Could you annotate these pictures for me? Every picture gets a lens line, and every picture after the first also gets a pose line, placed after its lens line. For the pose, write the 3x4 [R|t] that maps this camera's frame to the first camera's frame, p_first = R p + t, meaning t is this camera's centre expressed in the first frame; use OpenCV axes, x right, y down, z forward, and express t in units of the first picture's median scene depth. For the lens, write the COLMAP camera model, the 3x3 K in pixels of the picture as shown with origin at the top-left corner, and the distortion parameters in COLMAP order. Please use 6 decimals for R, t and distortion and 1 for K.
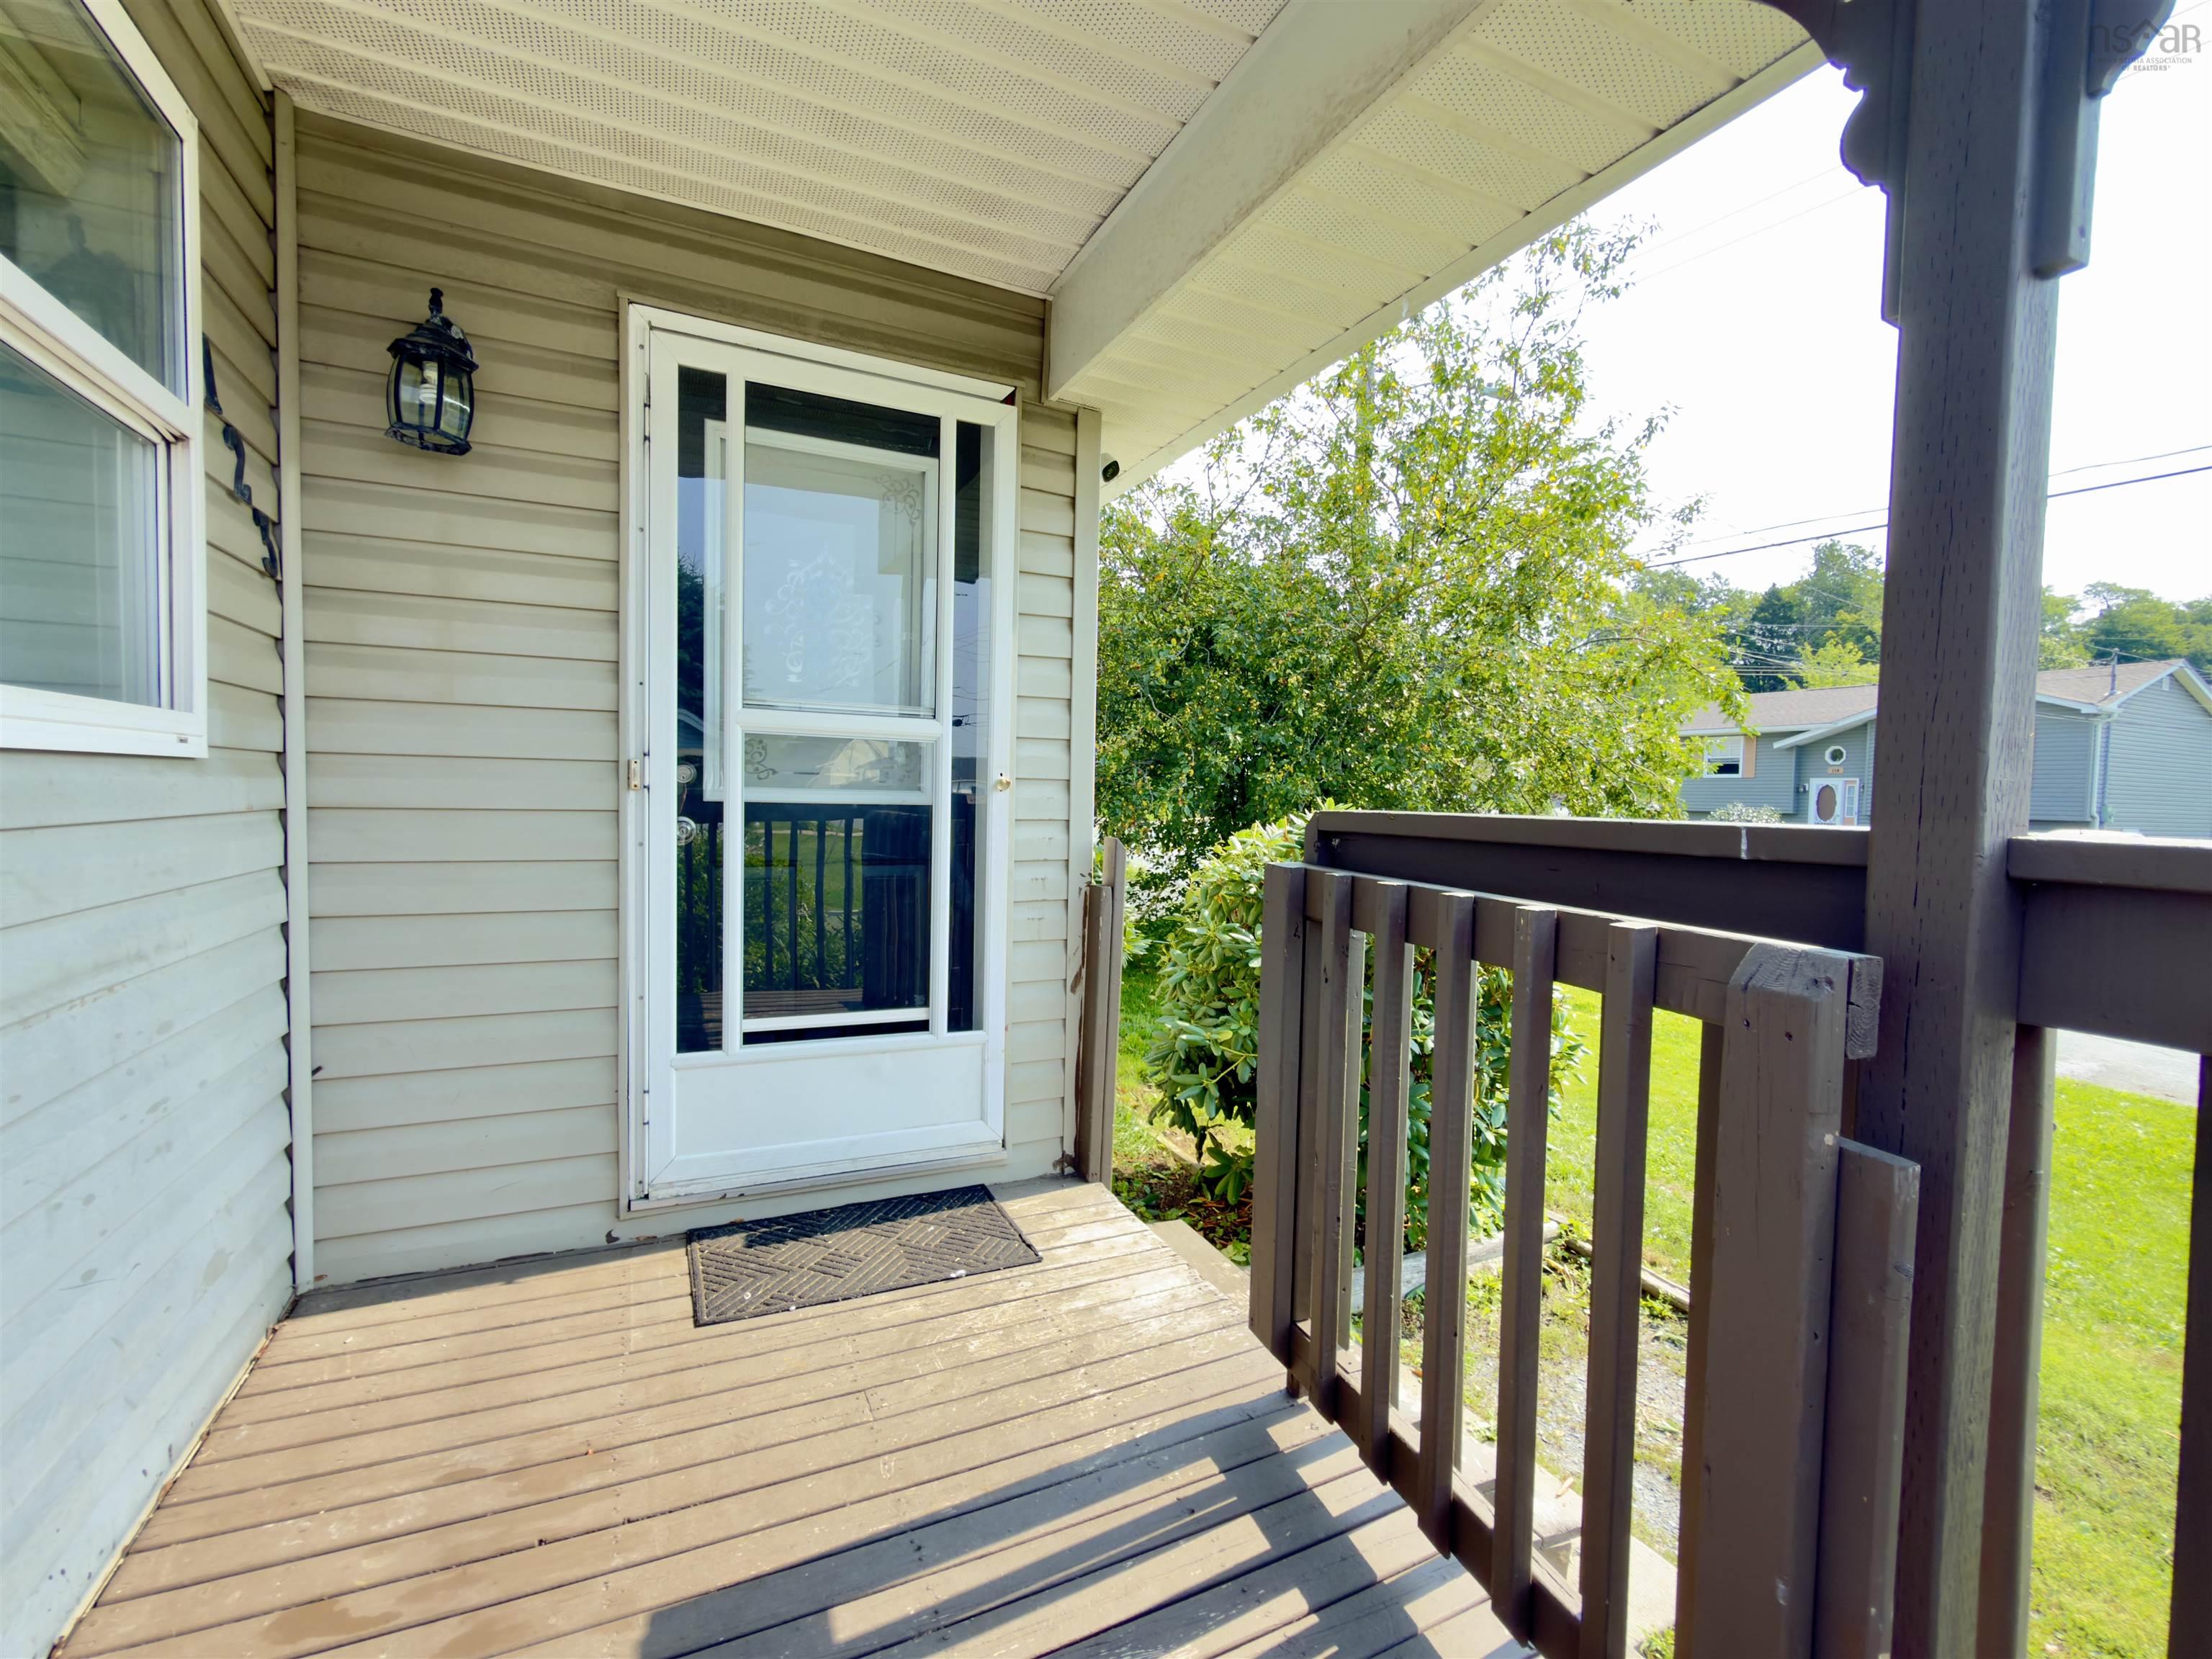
lens RADIAL K [[968.6, 0, 1106.0], [0, 968.6, 829.5], [0, 0, 1]] dist [0.001365, 0.000174]
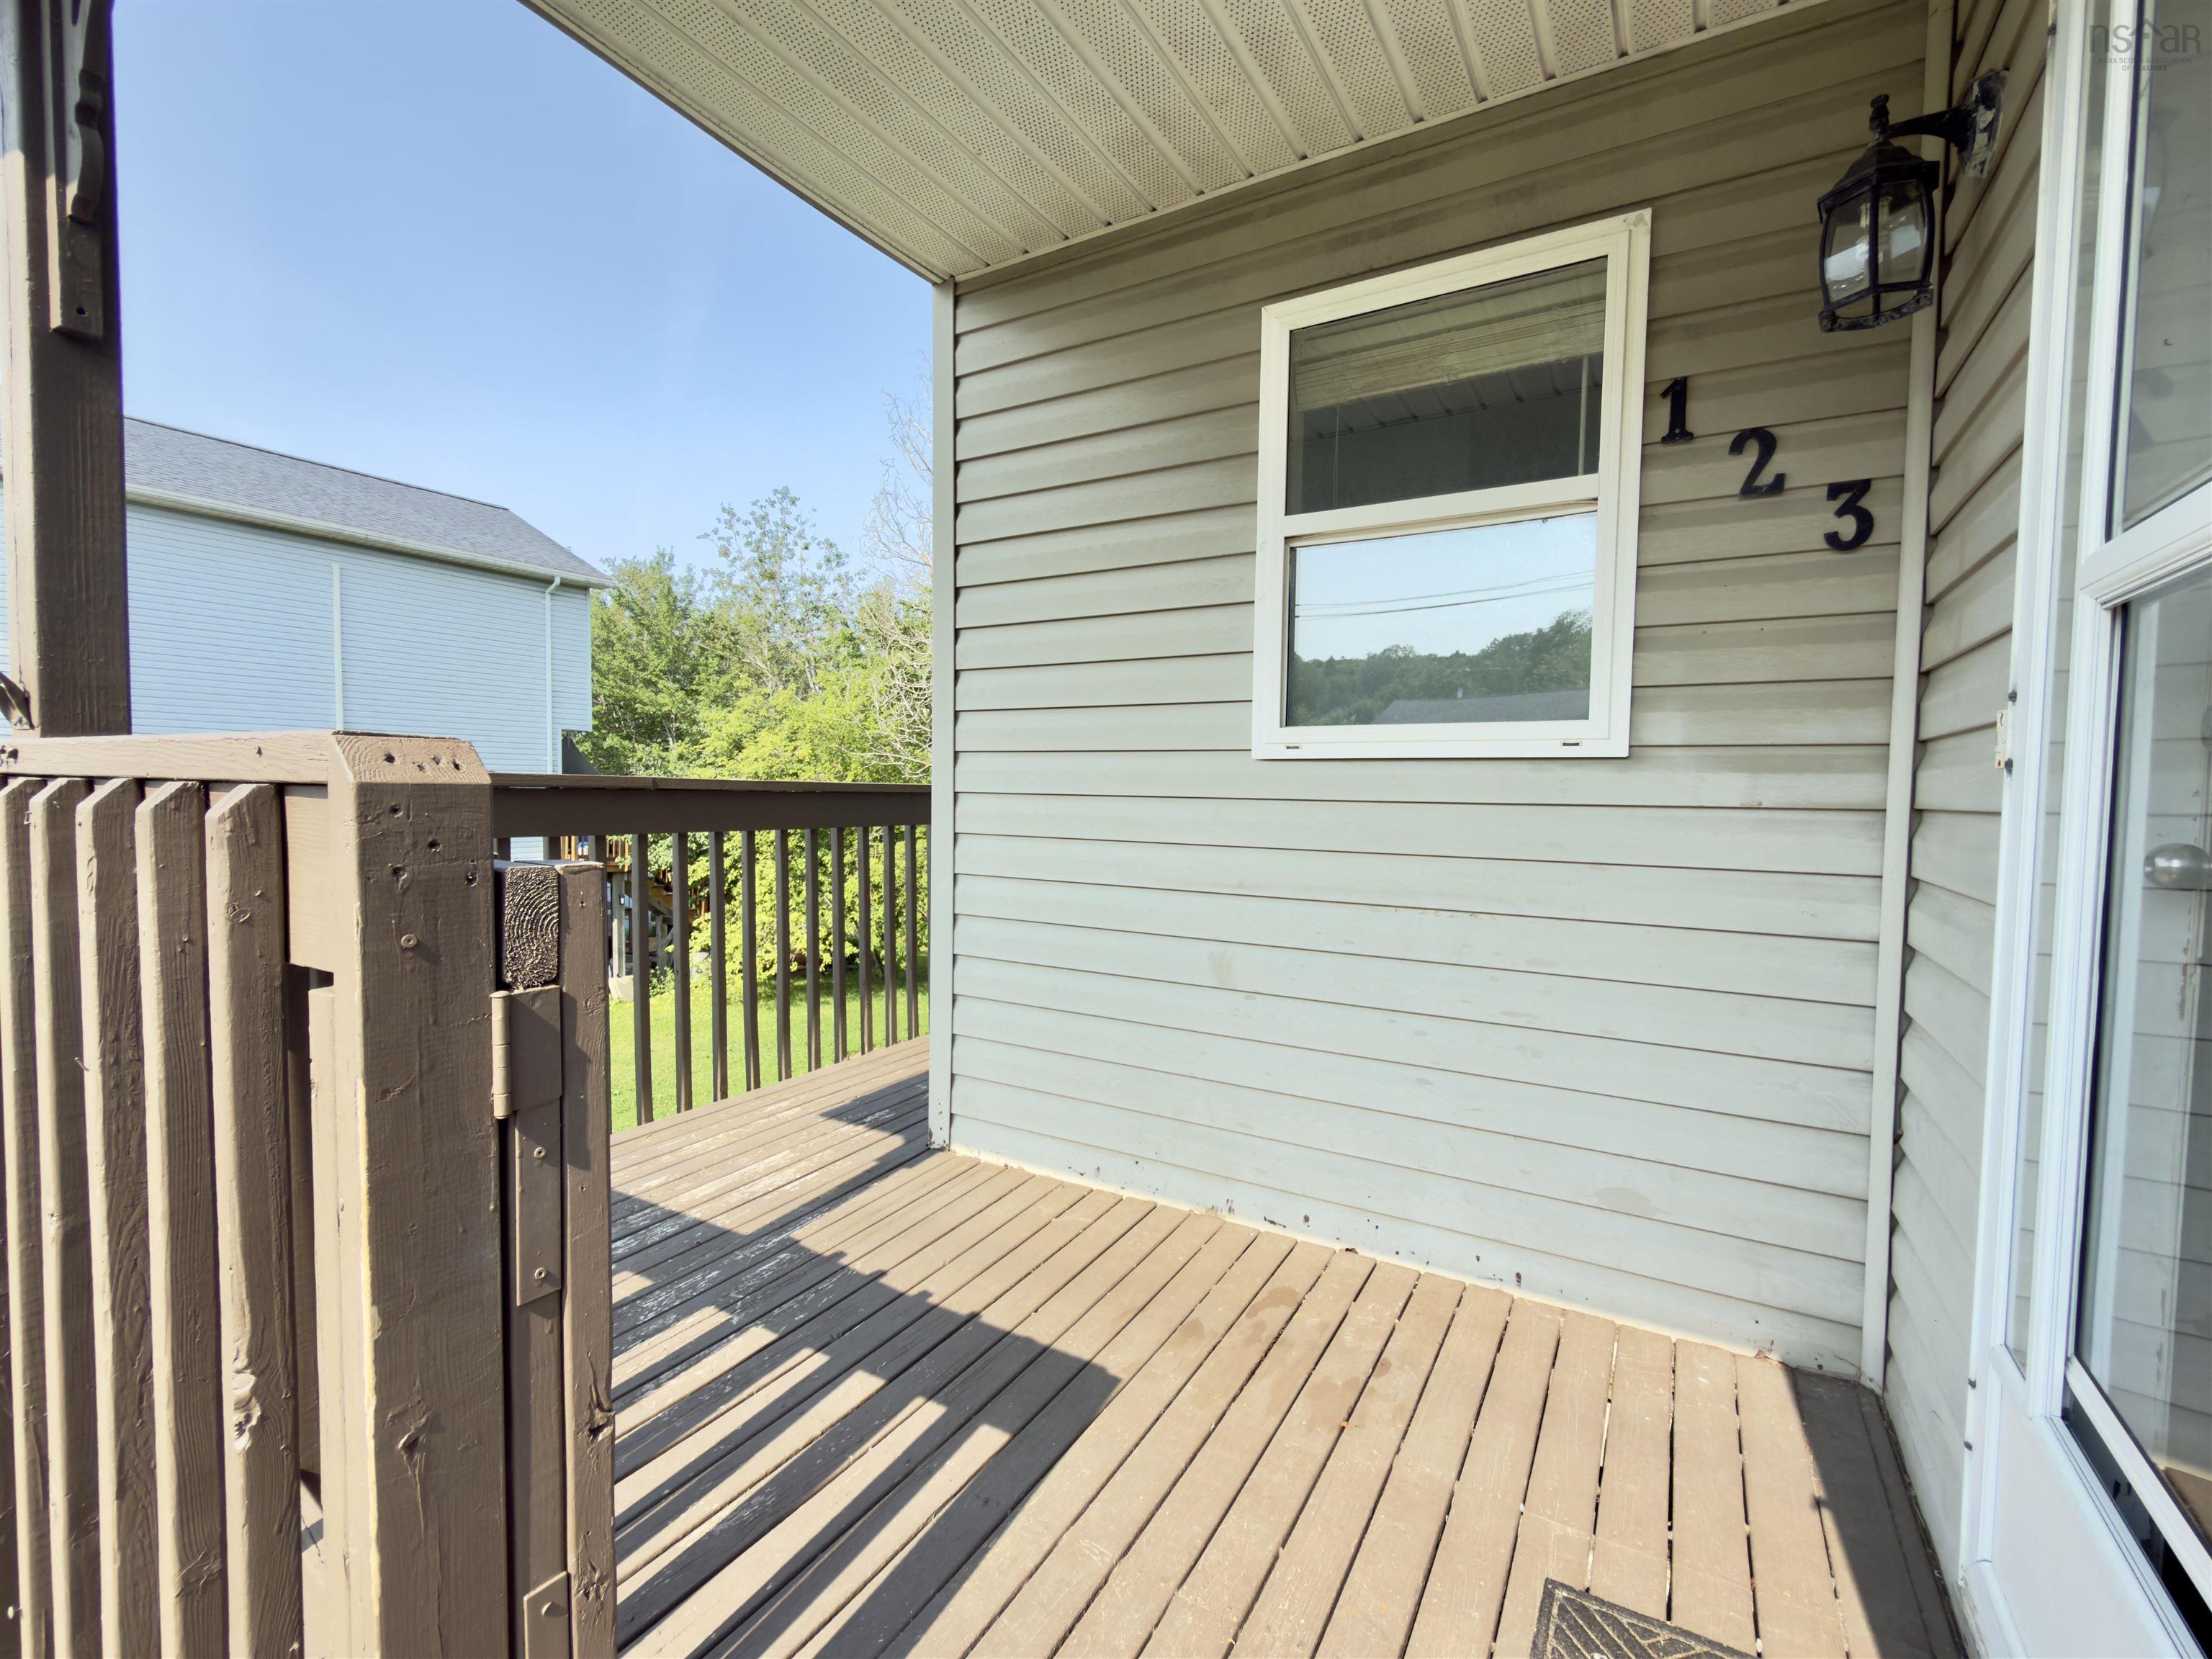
lens RADIAL K [[968.6, 0, 1106.0], [0, 968.6, 829.5], [0, 0, 1]] dist [0.001365, 0.000174]
pose [[-0.820654, -0.003919, -0.571411, 0.283150], [-0.053872, 0.996053, 0.070539, -0.040061], [0.568880, 0.088671, -0.817627, 1.794517]]
